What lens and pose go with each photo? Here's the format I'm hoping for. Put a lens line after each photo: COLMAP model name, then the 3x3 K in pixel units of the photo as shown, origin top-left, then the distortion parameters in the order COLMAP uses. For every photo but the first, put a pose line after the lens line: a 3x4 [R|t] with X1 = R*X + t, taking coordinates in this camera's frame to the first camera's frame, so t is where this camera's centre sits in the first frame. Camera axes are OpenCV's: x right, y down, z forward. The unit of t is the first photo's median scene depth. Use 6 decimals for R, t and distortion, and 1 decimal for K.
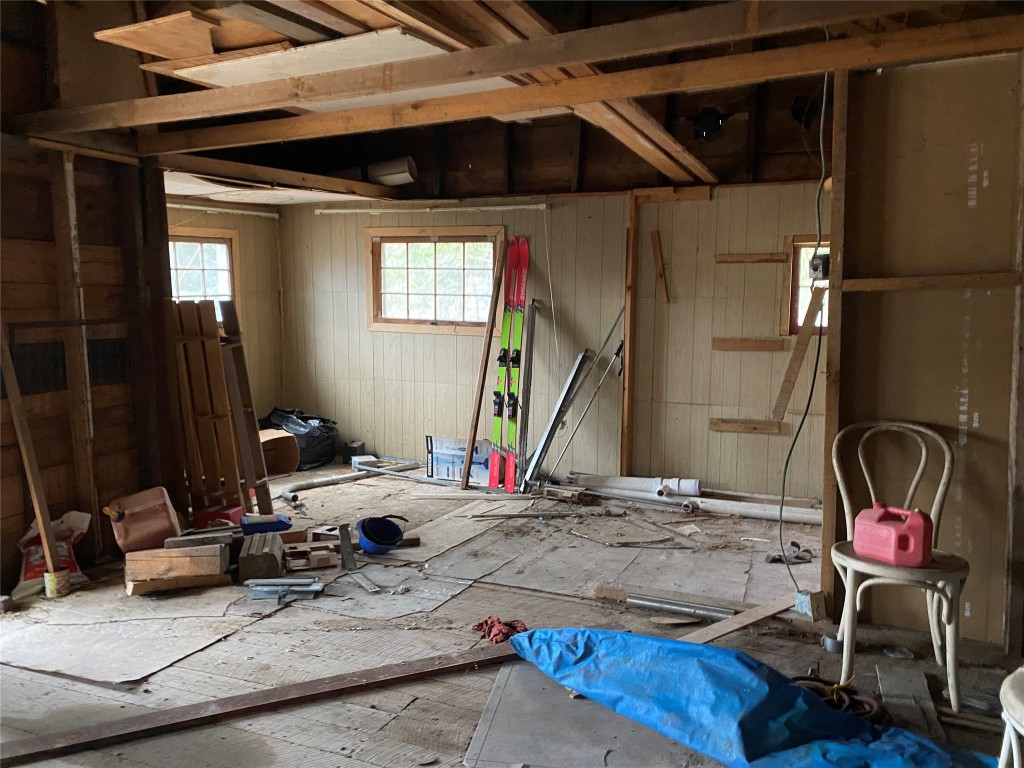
lens RADIAL K [[760.7, 0, 512.0], [0, 760.7, 384.0], [0, 0, 1]] dist [0.079294, -0.000421]
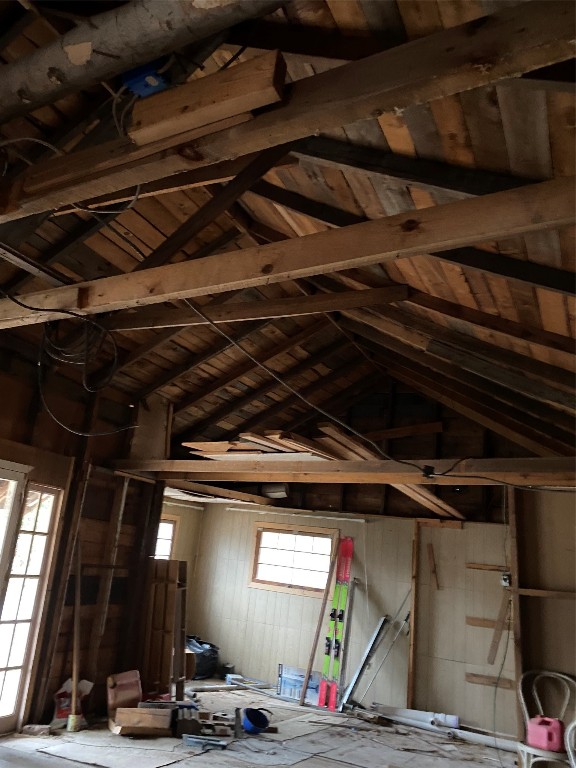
lens RADIAL K [[553.9, 0, 288.0], [0, 553.9, 384.0], [0, 0, 1]] dist [0.053414, -0.061778]
pose [[0.992445, 0.076026, -0.096294, -0.033812], [-0.109449, 0.903270, -0.414878, 0.028319], [0.055438, 0.422283, 0.904767, -0.302300]]
